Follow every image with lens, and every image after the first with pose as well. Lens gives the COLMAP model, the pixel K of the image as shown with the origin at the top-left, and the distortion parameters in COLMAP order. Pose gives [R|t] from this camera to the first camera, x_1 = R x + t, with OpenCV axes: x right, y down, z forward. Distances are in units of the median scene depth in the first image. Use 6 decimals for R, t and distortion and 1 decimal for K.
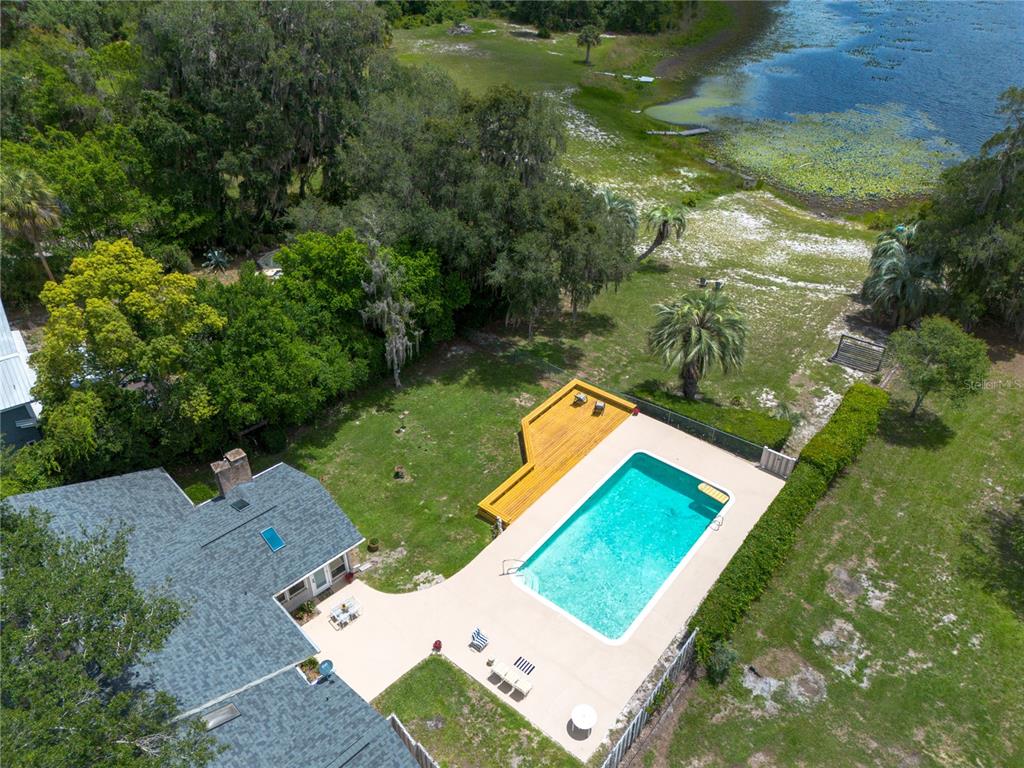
lens RADIAL K [[720.5, 0, 511.4], [0, 720.5, 386.7], [0, 0, 1]] dist [0.065248, -0.055637]
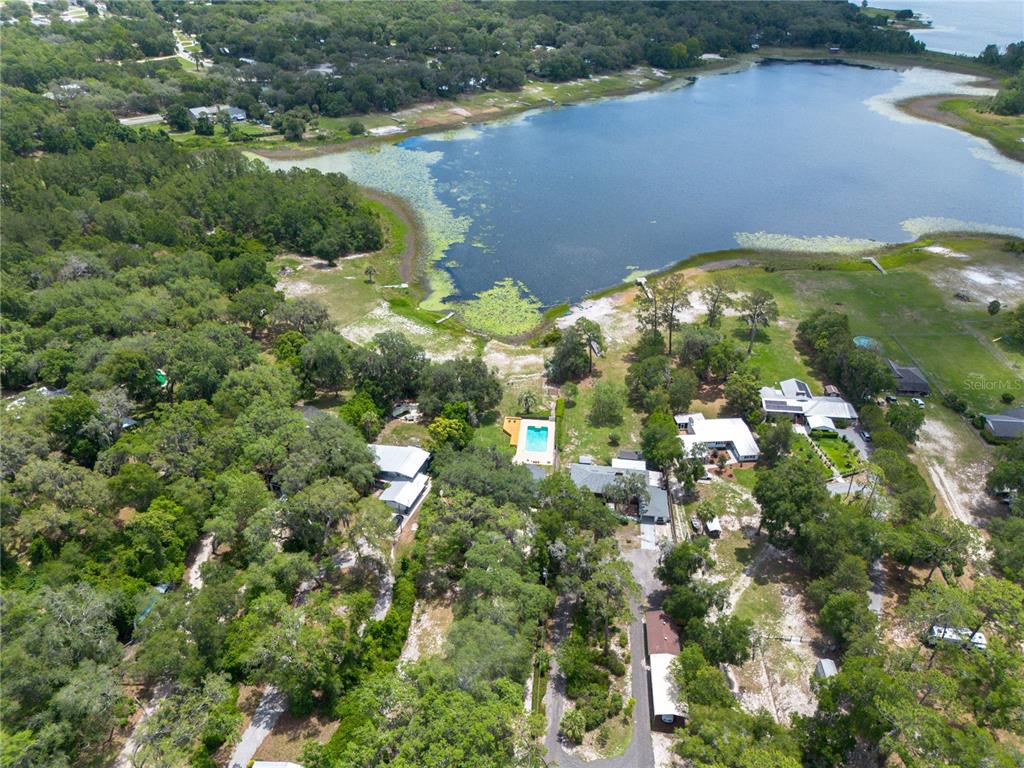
lens RADIAL K [[720.5, 0, 511.4], [0, 720.5, 386.7], [0, 0, 1]] dist [0.065248, -0.055637]
pose [[0.832955, -0.296446, 0.467232, -1.095525], [0.319190, 0.947153, 0.031910, -0.182693], [-0.452000, 0.122556, 0.883559, -1.704036]]
